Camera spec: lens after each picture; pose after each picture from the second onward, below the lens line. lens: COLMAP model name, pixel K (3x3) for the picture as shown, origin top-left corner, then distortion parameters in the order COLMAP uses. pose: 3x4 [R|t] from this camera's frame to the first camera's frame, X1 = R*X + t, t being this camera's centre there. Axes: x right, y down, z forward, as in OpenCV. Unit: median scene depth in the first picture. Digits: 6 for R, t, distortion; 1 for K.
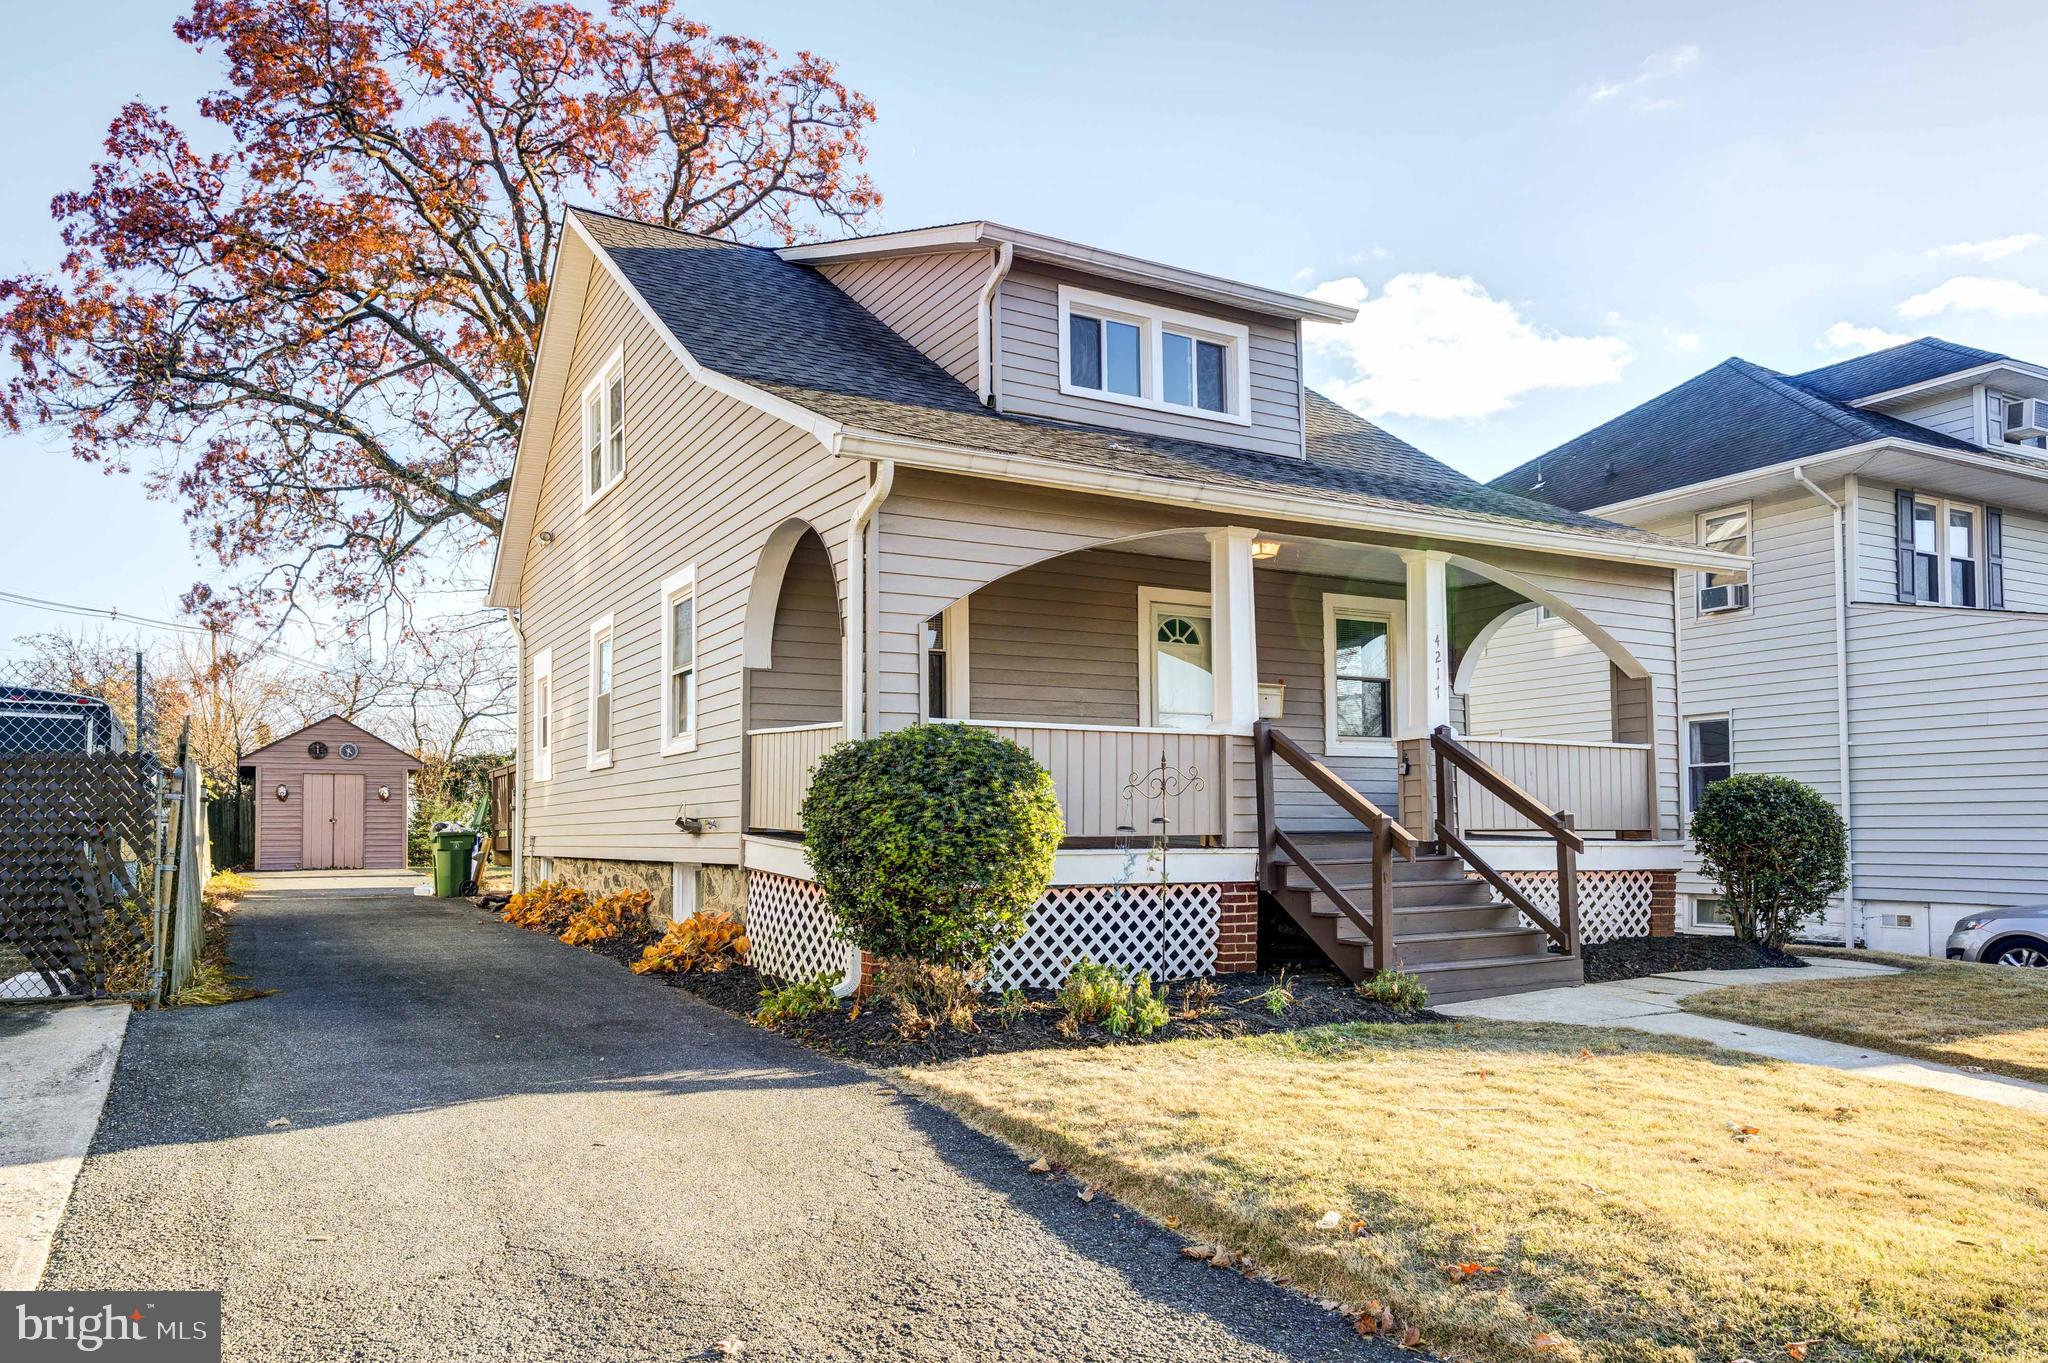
lens RADIAL K [[1389.7, 0, 1024.0], [0, 1389.7, 681.5], [0, 0, 1]] dist [0.002084, 0.003676]
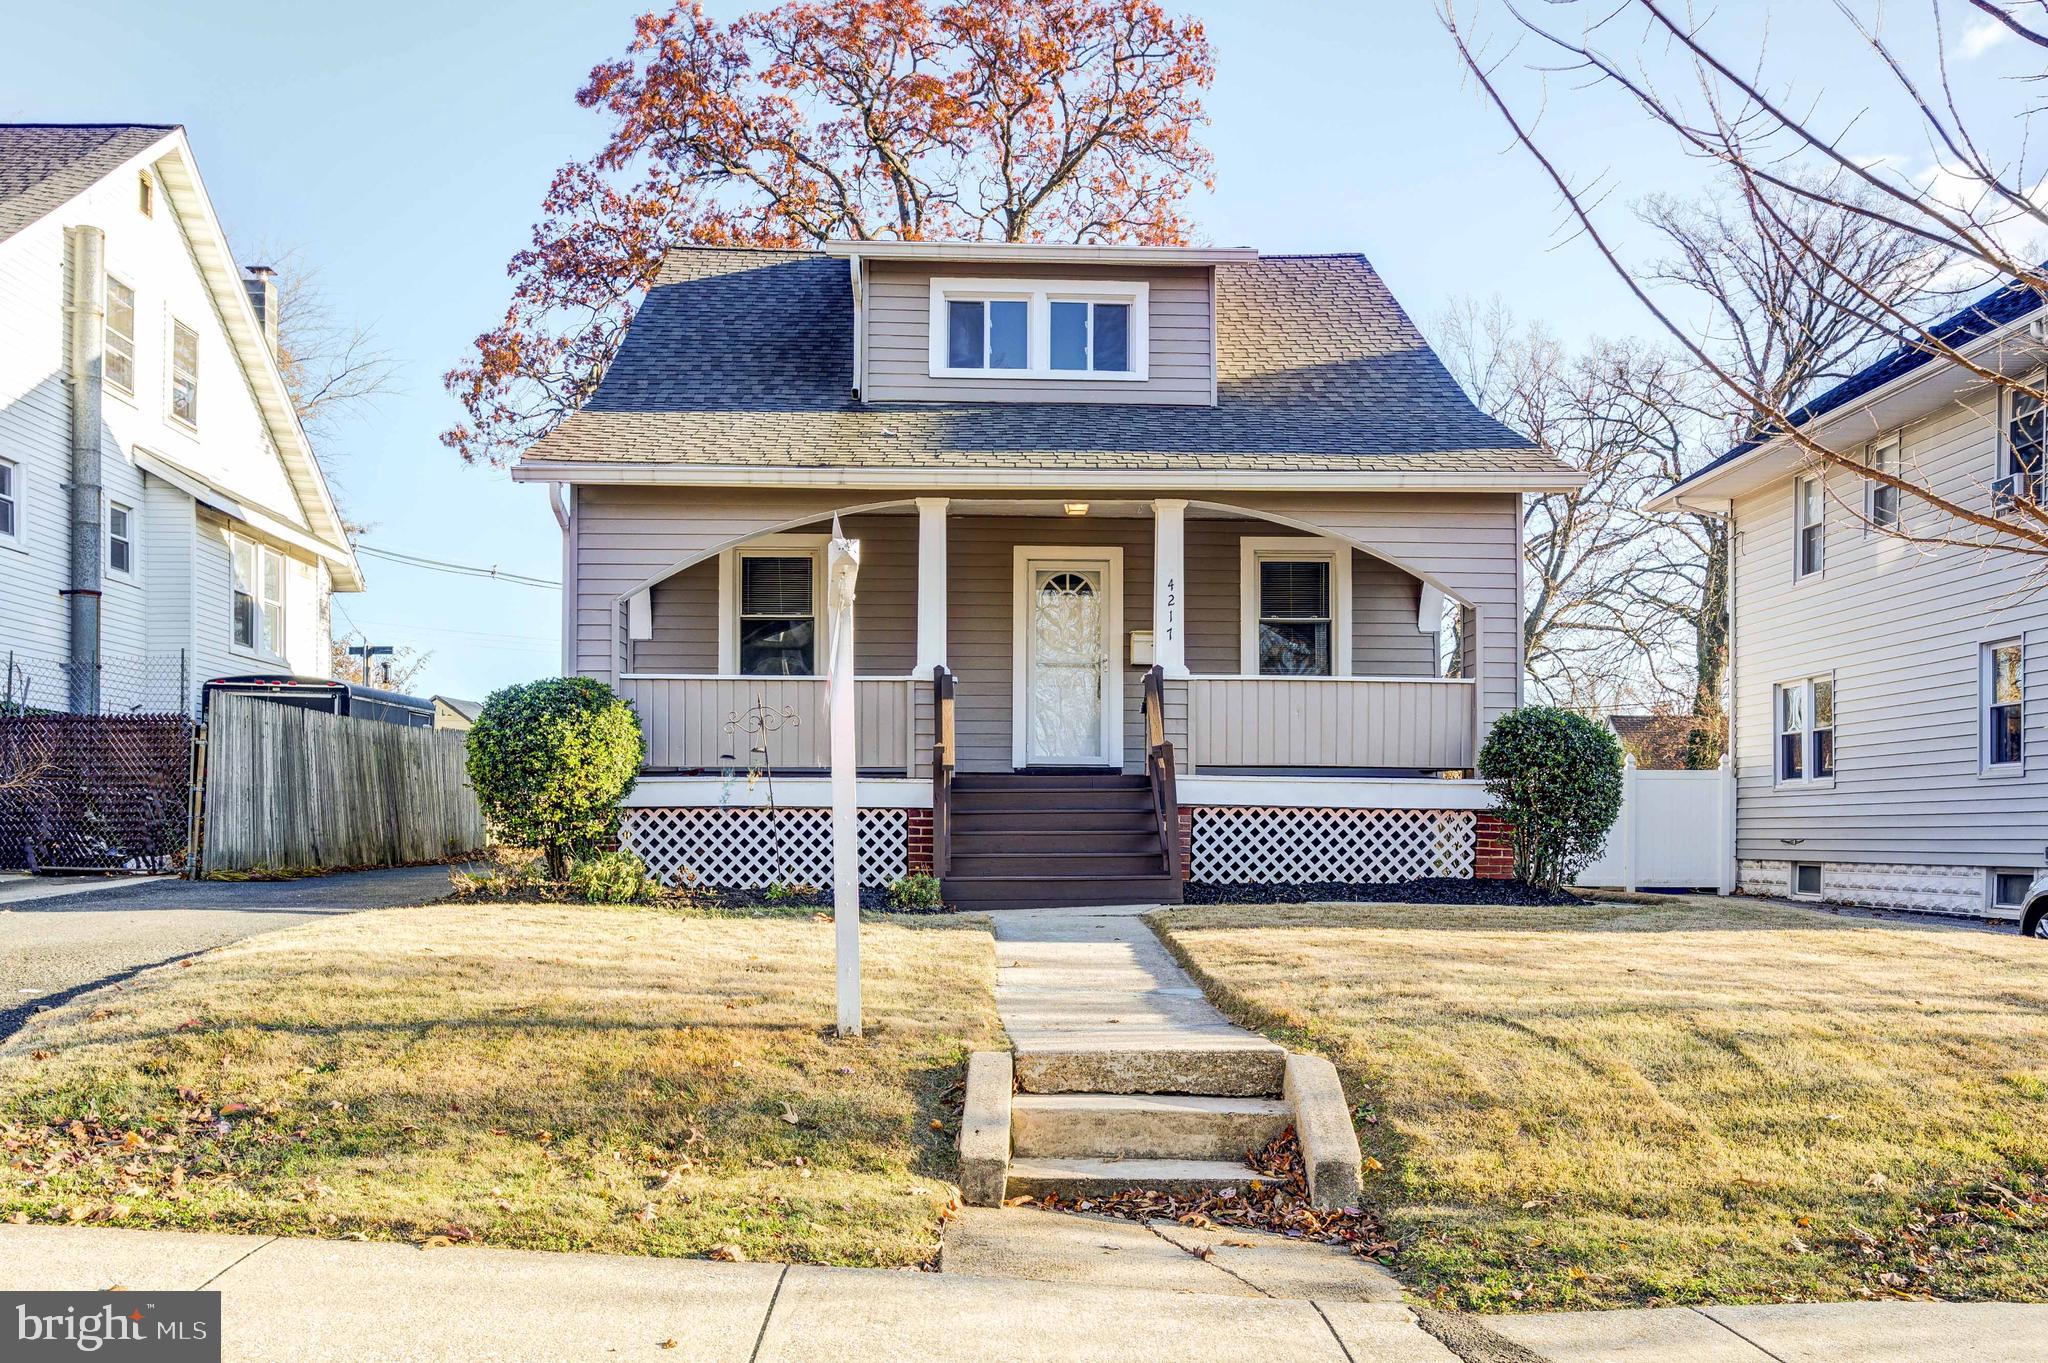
lens RADIAL K [[1674.2, 0, 1033.8], [0, 1674.2, 637.7], [0, 0, 1]] dist [0.011282, 0.007580]
pose [[0.896029, -0.042528, -0.441954, 0.666923], [0.040535, 0.999081, -0.013956, 0.020716], [0.442141, -0.005410, 0.896929, -0.156218]]
